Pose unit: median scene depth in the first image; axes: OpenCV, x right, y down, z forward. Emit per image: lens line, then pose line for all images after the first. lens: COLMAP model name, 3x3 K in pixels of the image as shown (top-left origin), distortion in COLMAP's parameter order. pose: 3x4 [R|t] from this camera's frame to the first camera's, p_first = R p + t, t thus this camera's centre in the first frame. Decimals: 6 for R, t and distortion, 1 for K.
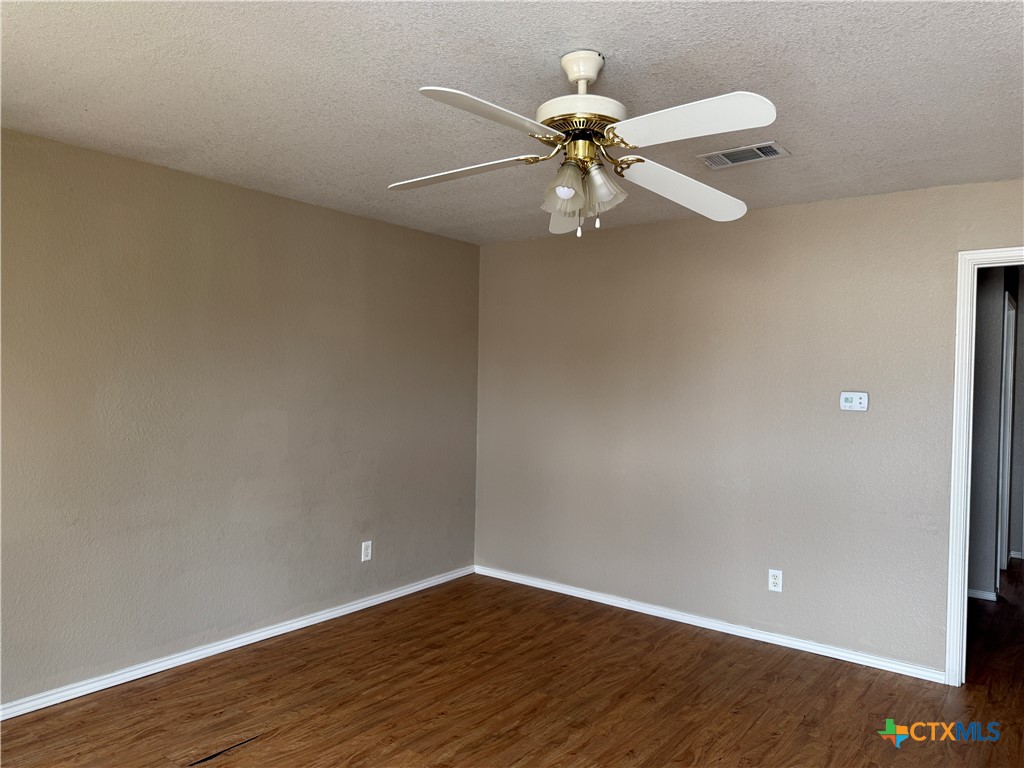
lens RADIAL K [[703.8, 0, 513.1], [0, 703.8, 385.9], [0, 0, 1]] dist [0.002260, -0.042483]
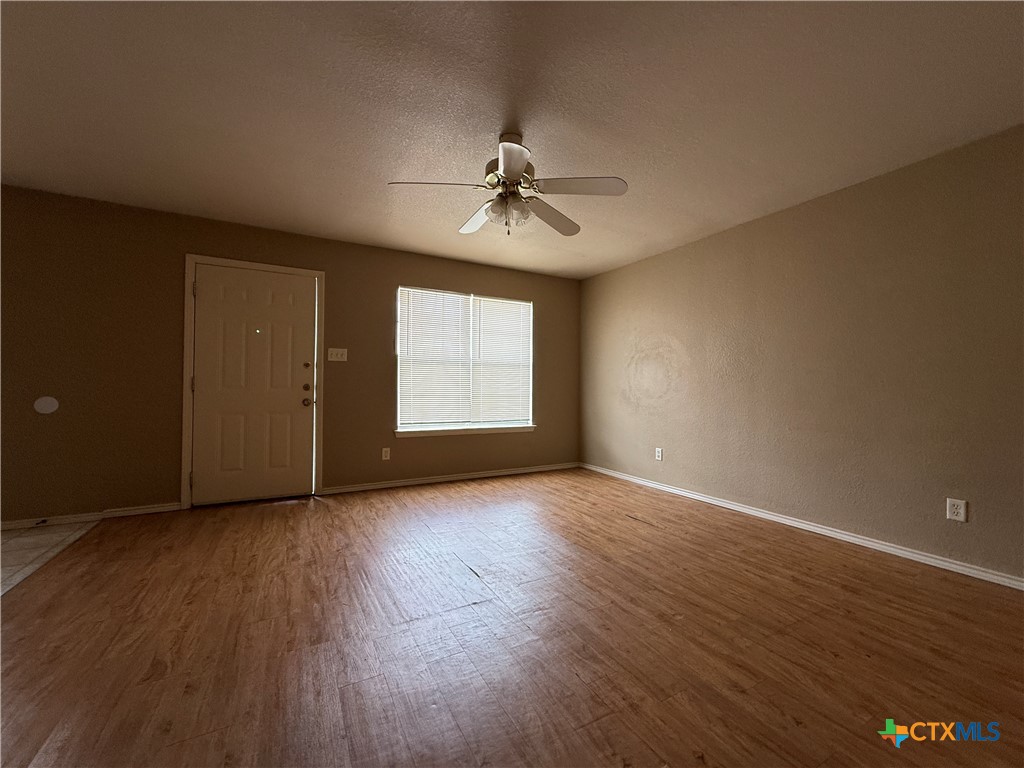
lens RADIAL K [[410.5, 0, 510.9], [0, 410.5, 385.7], [0, 0, 1]] dist [-0.005723, 0.000179]
pose [[-0.376824, -0.010776, -0.926222, 0.682218], [-0.020784, 0.999779, -0.003176, 0.120051], [0.926052, 0.018054, -0.376965, 0.904007]]
